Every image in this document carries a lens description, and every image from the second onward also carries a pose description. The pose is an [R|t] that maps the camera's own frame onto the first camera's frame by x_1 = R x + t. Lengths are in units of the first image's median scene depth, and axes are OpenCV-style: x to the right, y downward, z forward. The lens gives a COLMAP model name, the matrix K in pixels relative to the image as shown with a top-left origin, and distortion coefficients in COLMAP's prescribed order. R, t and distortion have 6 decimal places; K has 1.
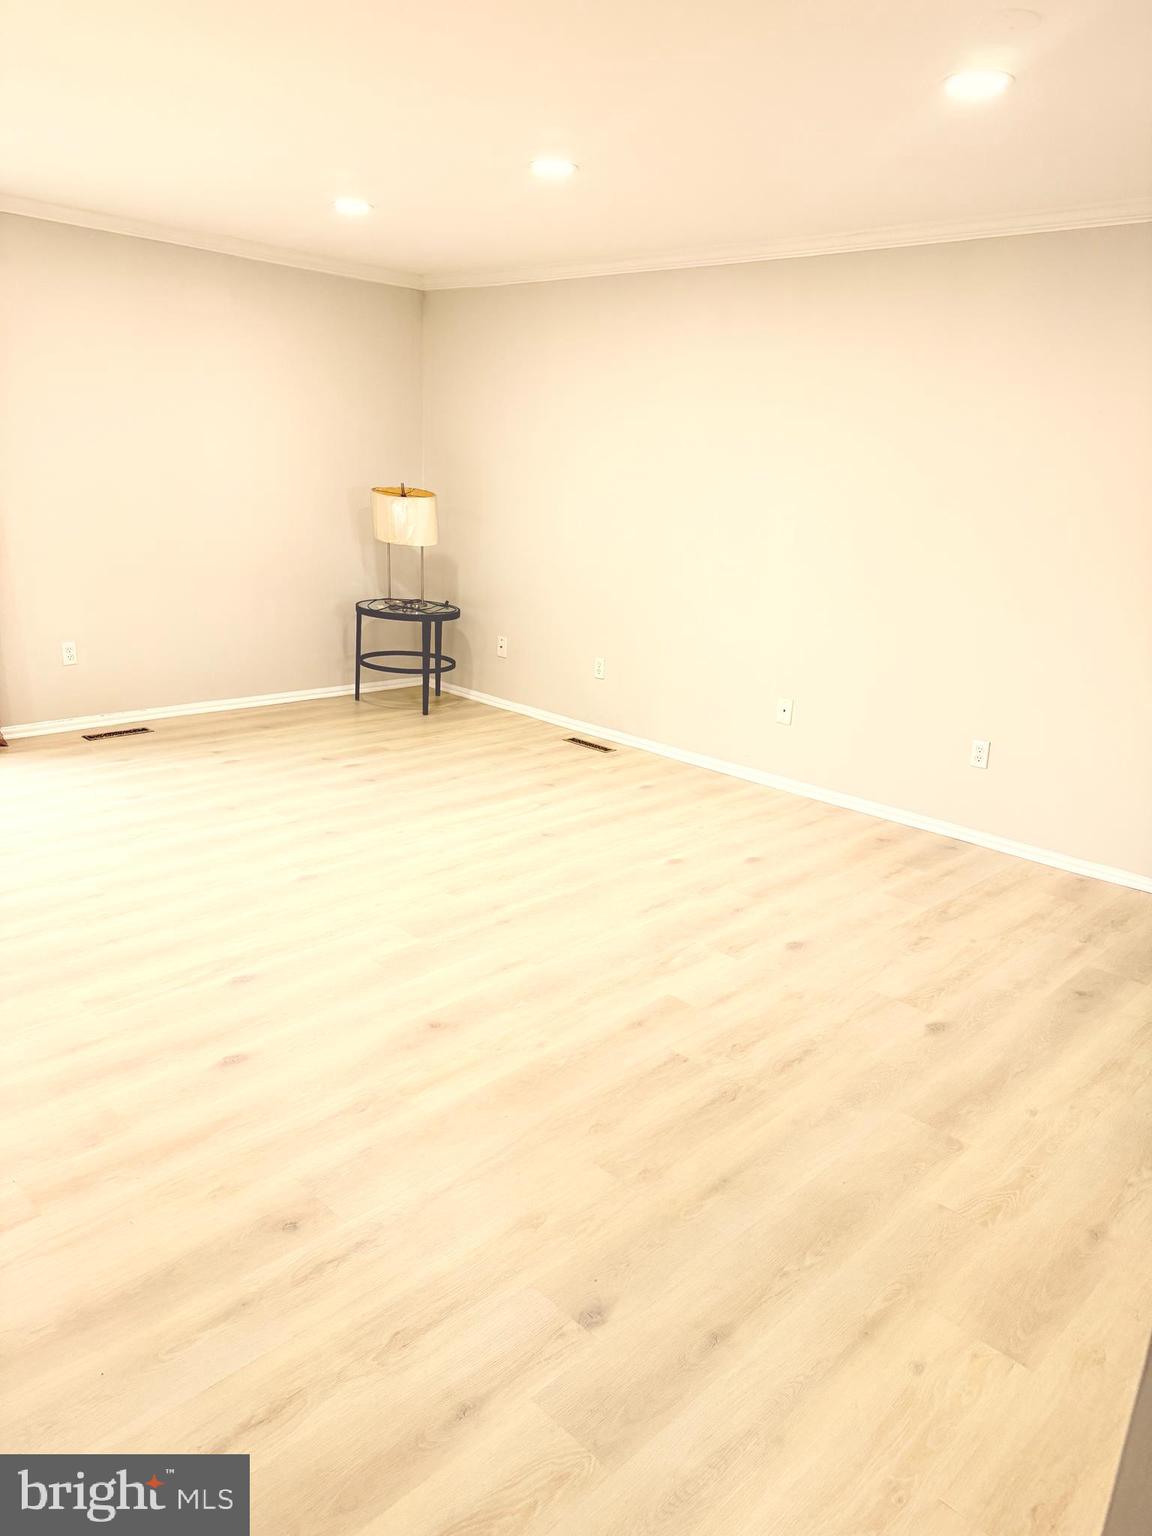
lens RADIAL K [[1072.5, 0, 581.5], [0, 1072.5, 776.1], [0, 0, 1]] dist [0.114904, -0.151478]
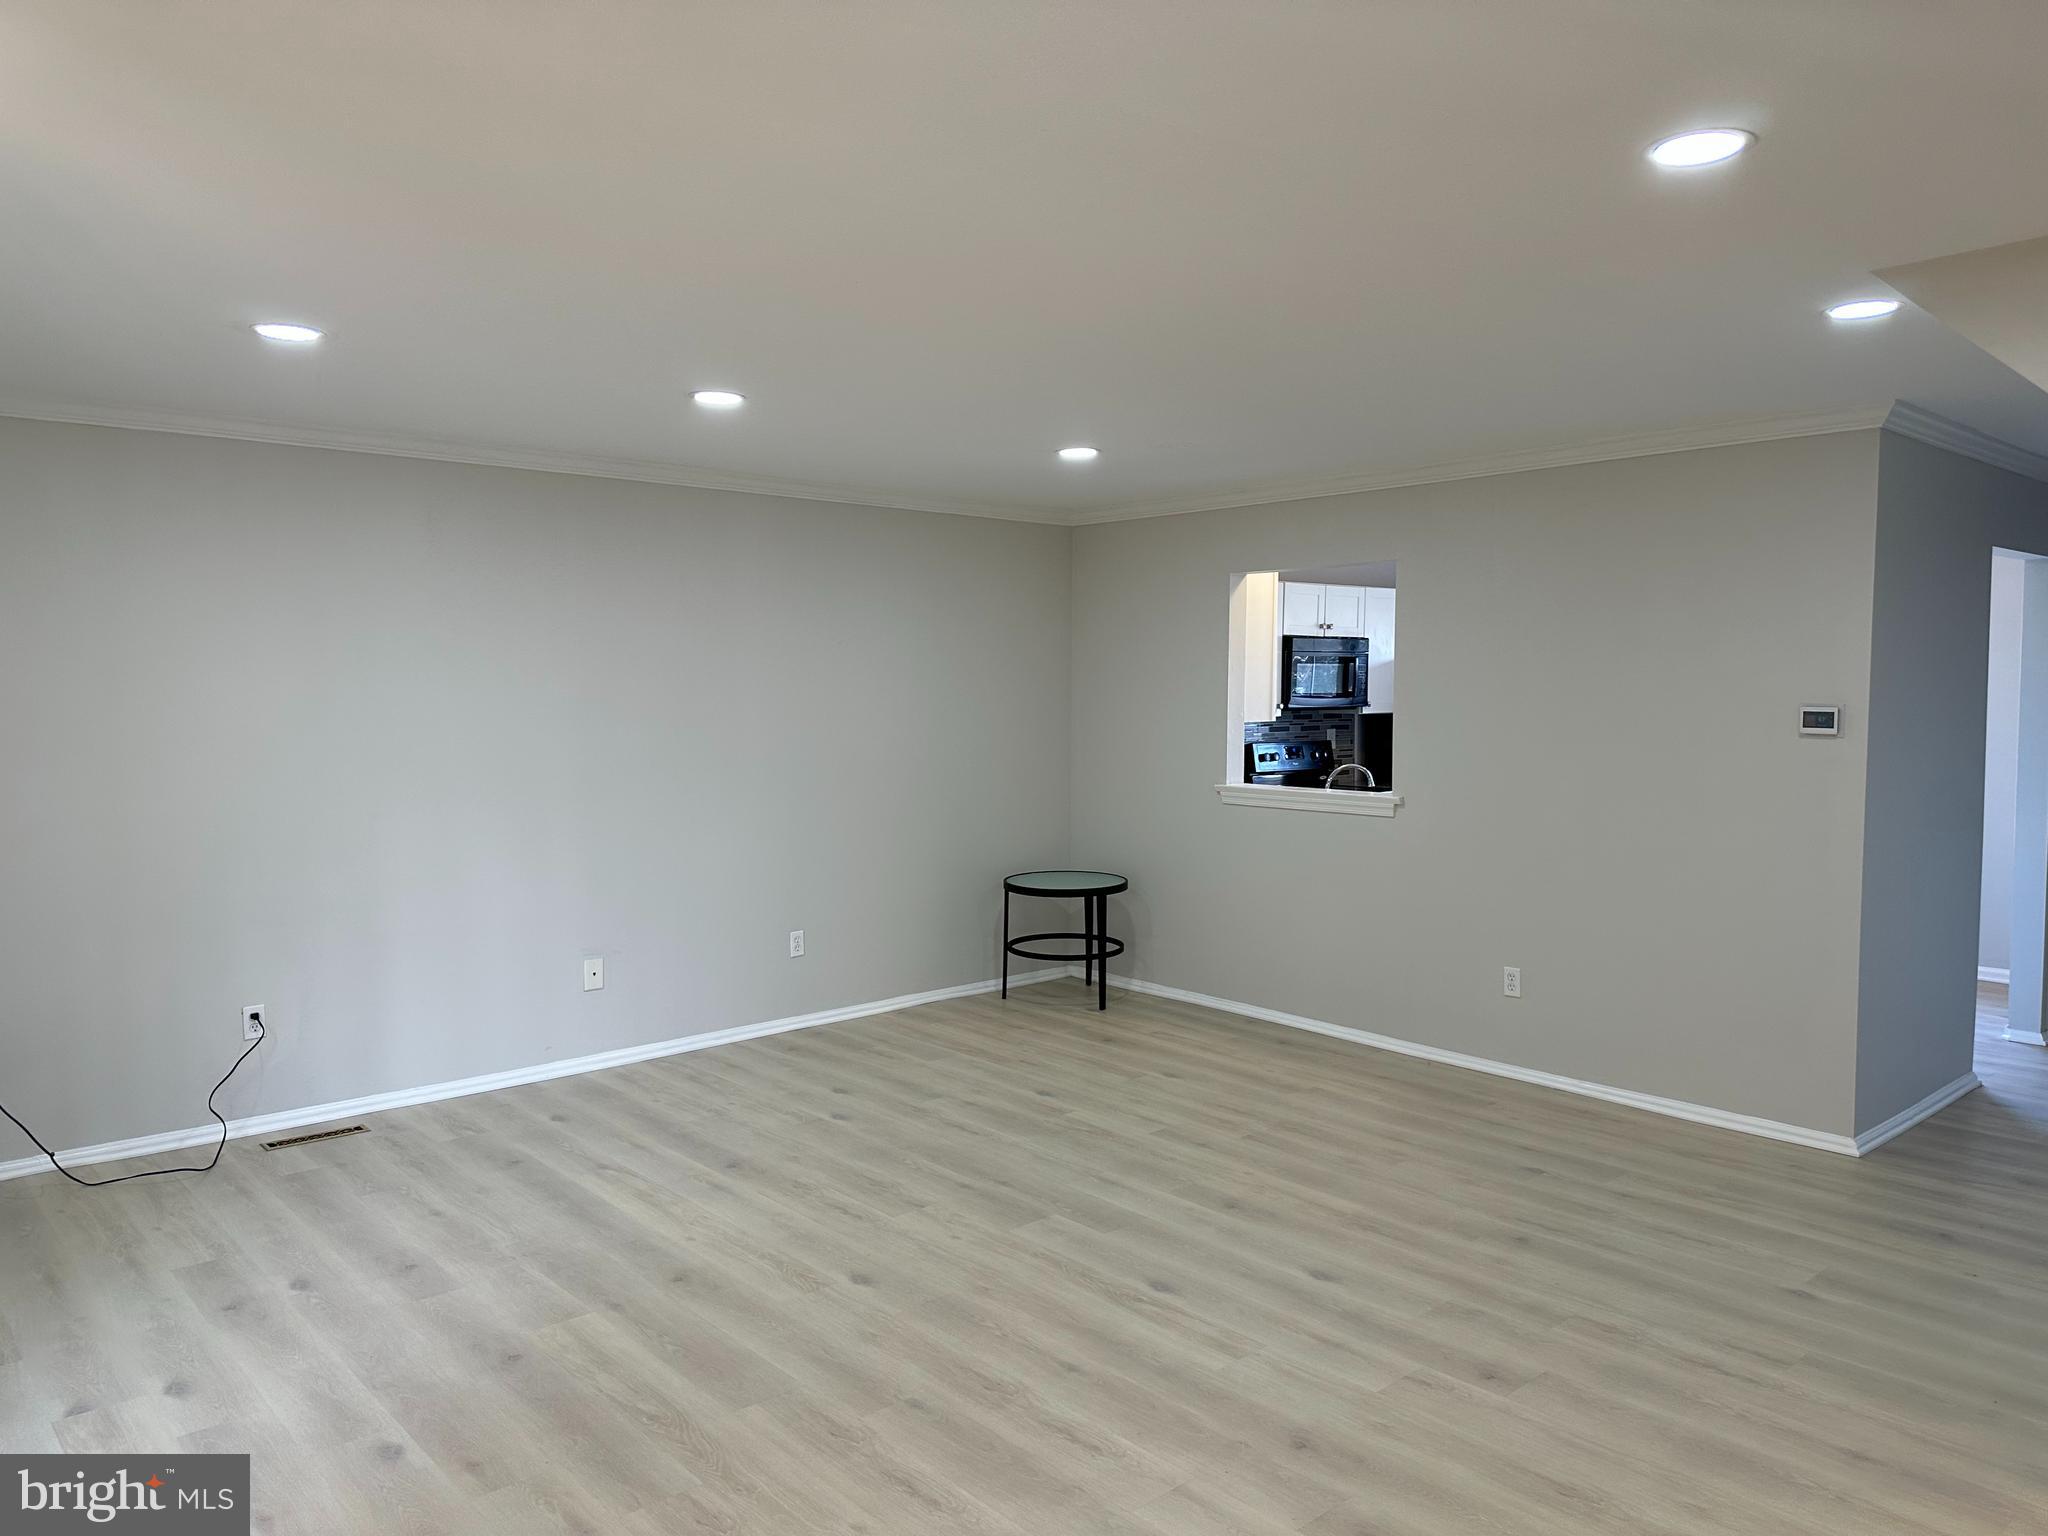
lens RADIAL K [[1438.3, 0, 1012.8], [0, 1438.3, 763.3], [0, 0, 1]] dist [0.083937, -0.104507]
pose [[0.076799, -0.111388, 0.990805, -1.279009], [0.284624, 0.954838, 0.085282, -0.318519], [-0.955558, 0.275457, 0.105034, 0.758306]]
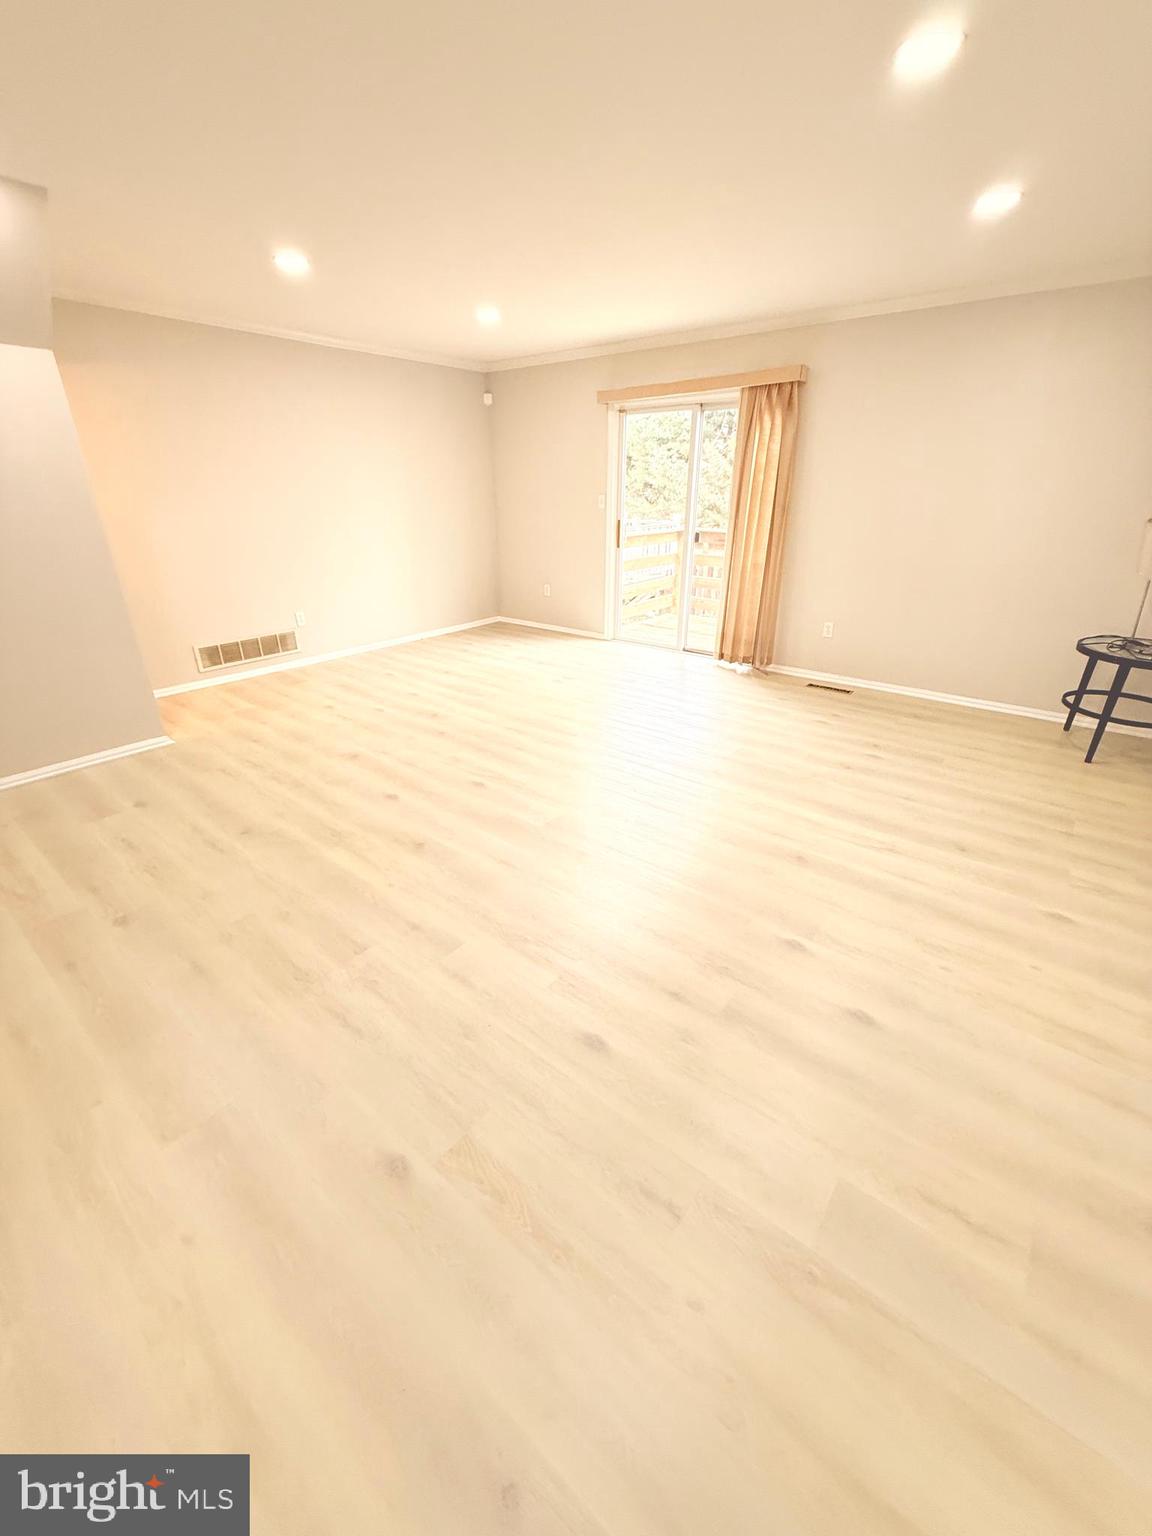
lens RADIAL K [[611.8, 0, 575.9], [0, 611.8, 775.0], [0, 0, 1]] dist [-0.000764, -0.000036]
pose [[0.092620, 0.376686, -0.921699, 0.552563], [-0.274920, 0.899369, 0.339934, -0.188631], [0.956996, 0.221909, 0.186857, 0.836390]]
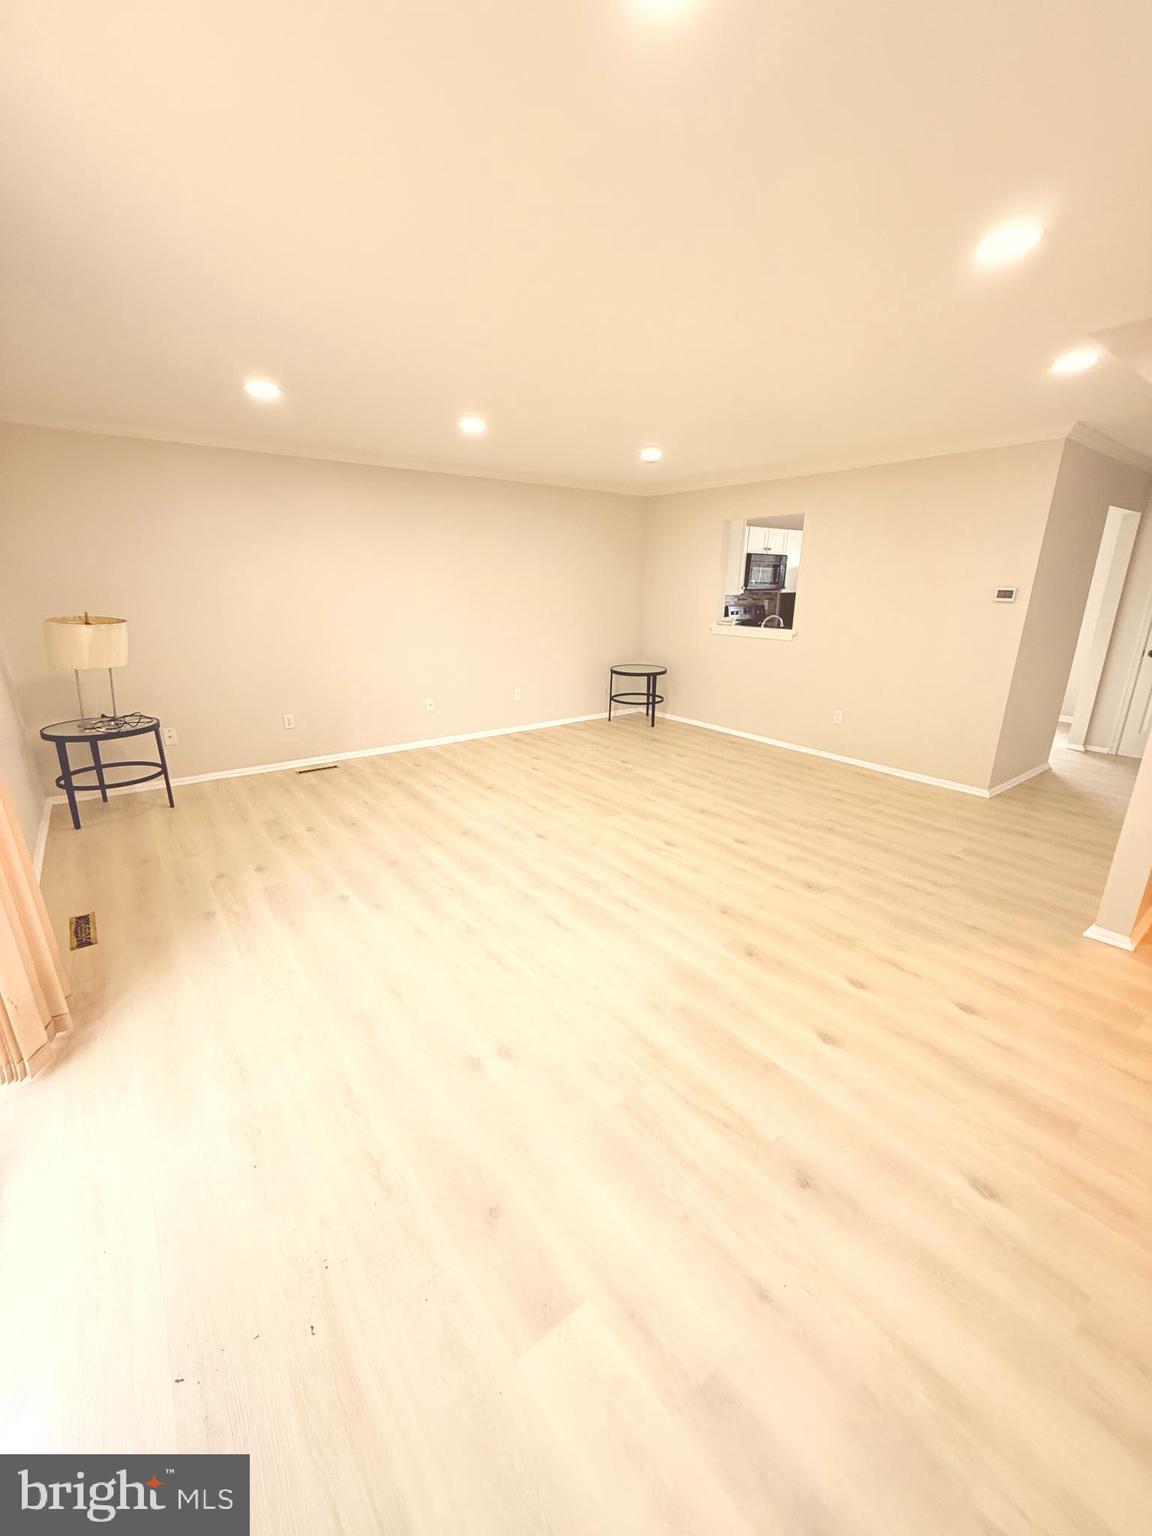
lens RADIAL K [[611.8, 0, 575.9], [0, 611.8, 775.0], [0, 0, 1]] dist [-0.000764, -0.000036]
pose [[0.150667, -0.348703, 0.925044, -1.198121], [0.279169, 0.912648, 0.298560, -0.290603], [-0.948348, 0.213261, 0.234853, 0.753405]]
